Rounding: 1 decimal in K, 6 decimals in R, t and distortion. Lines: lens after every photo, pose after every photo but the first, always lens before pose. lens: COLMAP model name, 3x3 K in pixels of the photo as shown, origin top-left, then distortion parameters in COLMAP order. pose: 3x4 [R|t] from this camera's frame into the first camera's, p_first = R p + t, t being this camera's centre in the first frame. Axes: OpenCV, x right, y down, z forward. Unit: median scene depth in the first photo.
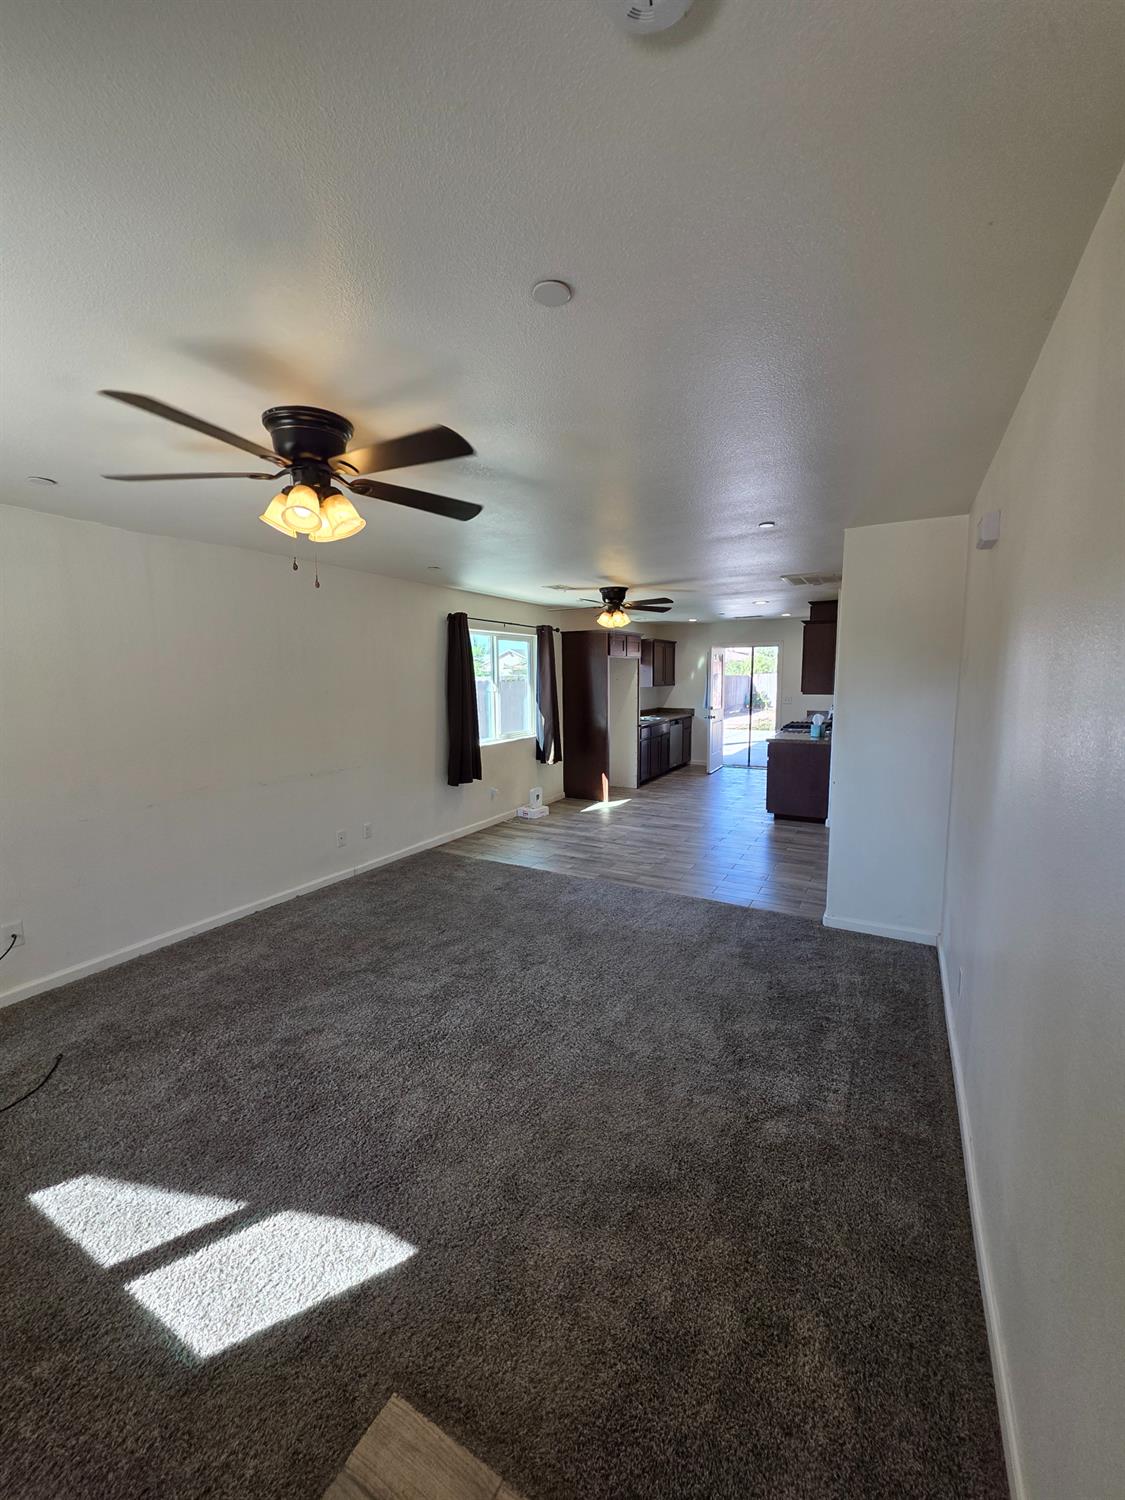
lens RADIAL K [[599.2, 0, 556.2], [0, 599.2, 750.1], [0, 0, 1]] dist [0.001100, 0.000616]
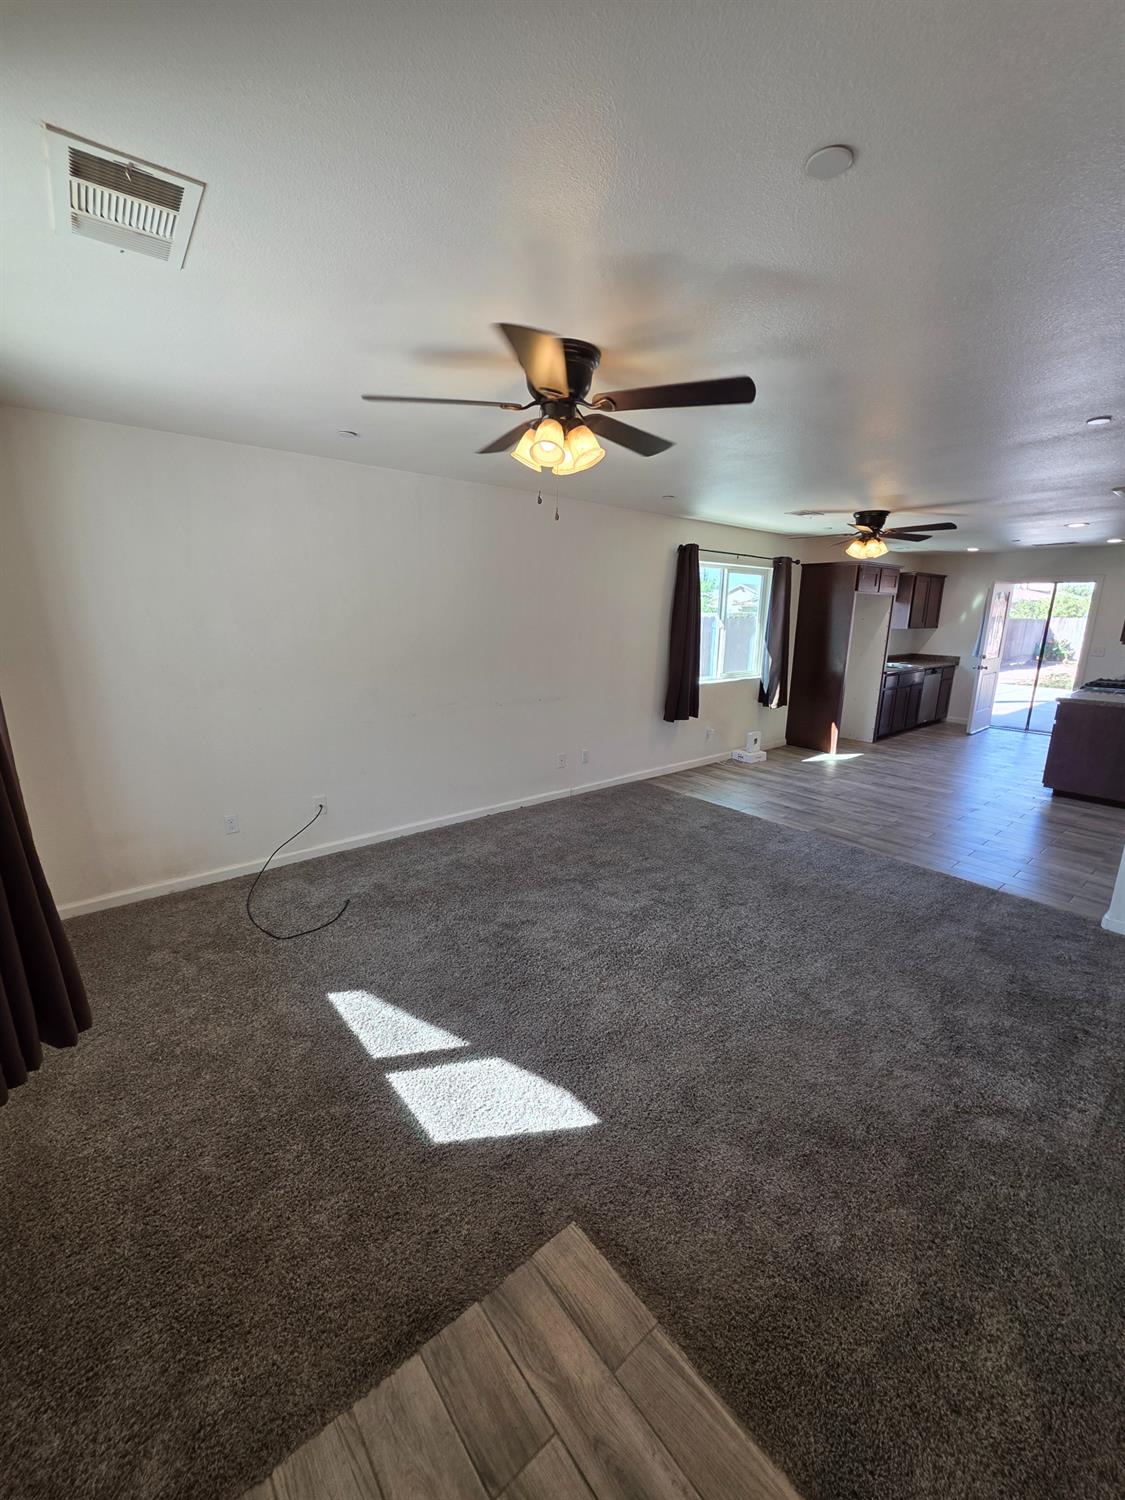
lens RADIAL K [[599.2, 0, 557.7], [0, 599.2, 753.2], [0, 0, 1]] dist [0.001100, 0.000616]
pose [[0.934353, 0.102901, -0.341168, 0.005566], [-0.065590, 0.990704, 0.119178, 0.008900], [0.350260, -0.088977, 0.932417, -0.019240]]
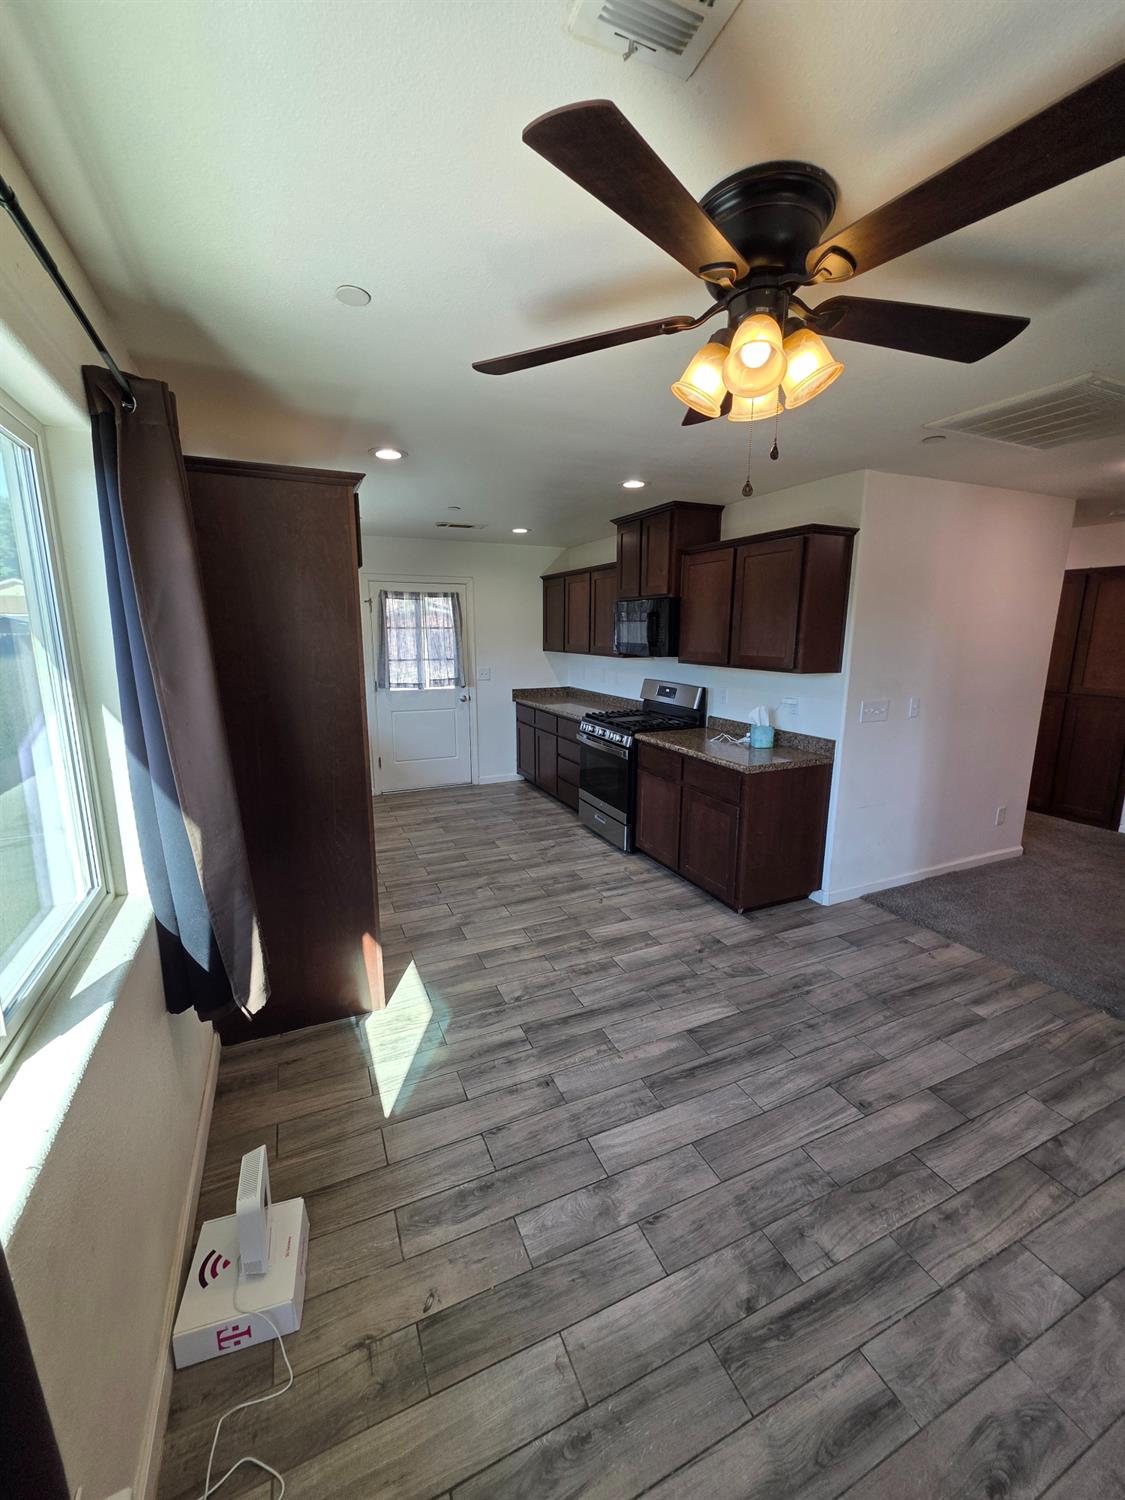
lens RADIAL K [[599.2, 0, 552.3], [0, 599.2, 746.5], [0, 0, 1]] dist [0.001100, 0.000616]
pose [[0.596898, -0.145161, 0.789076, -0.290439], [0.104600, 0.989182, 0.102848, -0.238955], [-0.795470, 0.021148, 0.605624, 1.970627]]
